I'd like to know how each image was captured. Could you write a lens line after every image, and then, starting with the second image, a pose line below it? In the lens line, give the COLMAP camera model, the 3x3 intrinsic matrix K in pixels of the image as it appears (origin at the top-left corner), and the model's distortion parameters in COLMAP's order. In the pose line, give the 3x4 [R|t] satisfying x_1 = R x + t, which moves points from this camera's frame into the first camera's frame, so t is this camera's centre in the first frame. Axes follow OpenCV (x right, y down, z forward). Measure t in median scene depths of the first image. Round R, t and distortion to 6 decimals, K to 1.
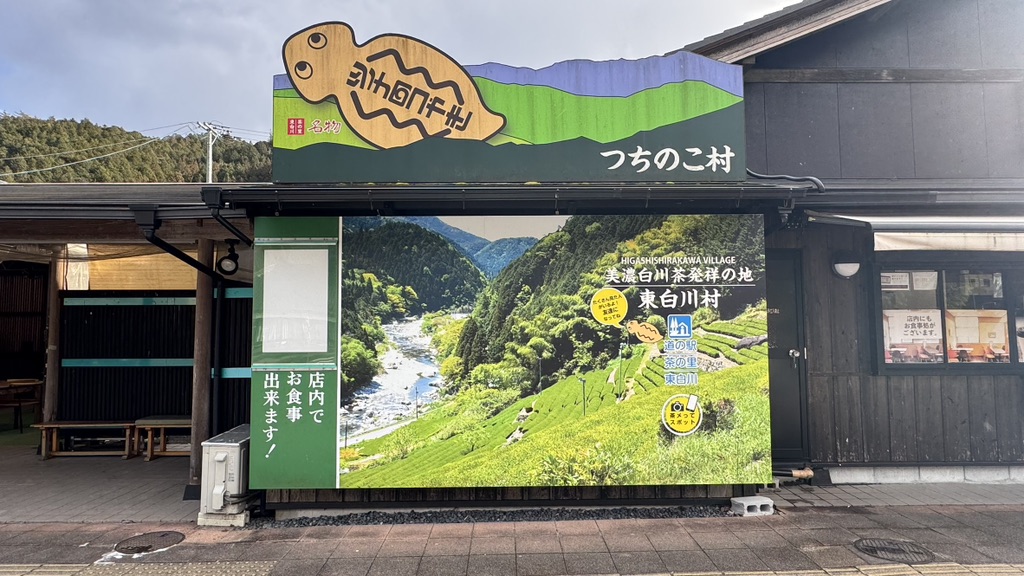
lens RADIAL K [[571.5, 0, 512.0], [0, 571.5, 288.0], [0, 0, 1]] dist [0.000638, 0.000612]
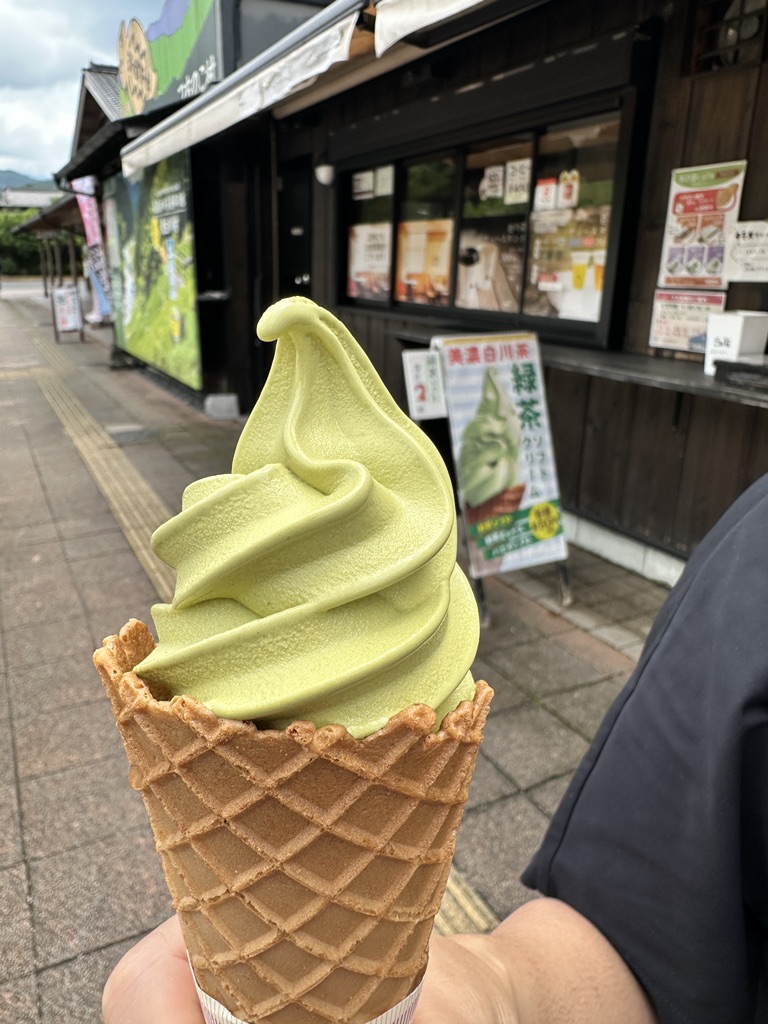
lens RADIAL K [[741.9, 0, 384.0], [0, 741.9, 512.0], [0, 0, 1]] dist [0.008527, 0.001010]
pose [[0.469352, 0.284412, -0.835954, 1.928336], [0.046984, 0.937323, 0.345280, 0.065804], [0.881760, -0.201335, 0.426571, 0.626498]]
